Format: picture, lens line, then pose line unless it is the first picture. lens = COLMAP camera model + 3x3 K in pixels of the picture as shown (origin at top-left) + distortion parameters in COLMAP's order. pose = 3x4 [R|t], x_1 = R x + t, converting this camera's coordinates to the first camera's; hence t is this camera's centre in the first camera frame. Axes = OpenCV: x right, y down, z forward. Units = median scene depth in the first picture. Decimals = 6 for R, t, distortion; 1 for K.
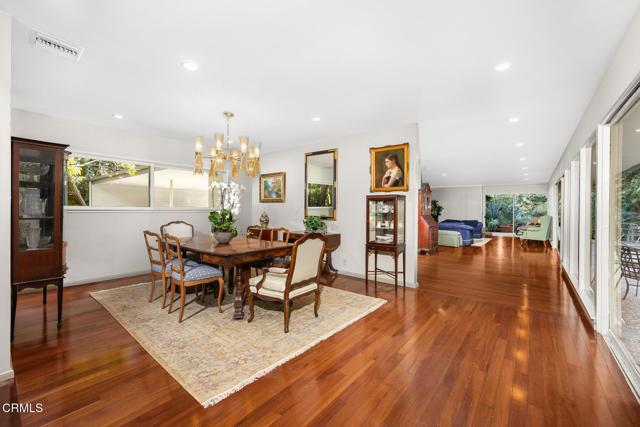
lens RADIAL K [[254.8, 0, 323.5], [0, 254.8, 210.6], [0, 0, 1]] dist [0.001251, 0.000054]
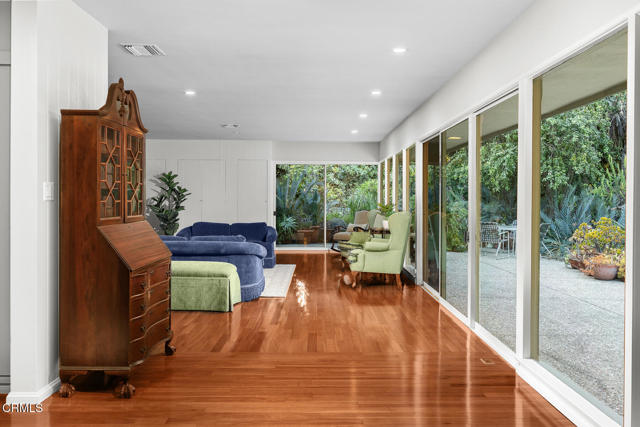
lens RADIAL K [[495.3, 0, 320.2], [0, 495.3, 199.0], [0, 0, 1]] dist [0.000881, 0.000215]
pose [[0.767675, 0.001346, 0.640838, 0.204653], [-0.004999, 0.999980, 0.003887, -0.006739], [-0.640820, -0.006188, 0.767666, 0.430119]]
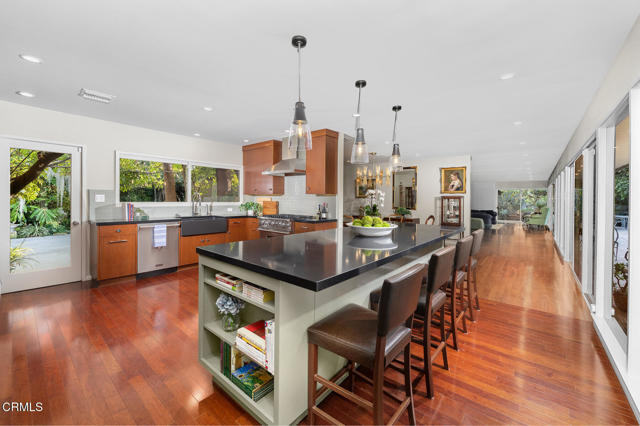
lens RADIAL K [[261.0, 0, 319.1], [0, 261.0, 198.2], [0, 0, 1]] dist [-0.001271, -0.000198]
pose [[0.999976, 0.004038, -0.005629, -0.361669], [-0.004075, 0.999970, -0.006614, -0.015042], [0.005602, 0.006637, 0.999962, -0.439761]]
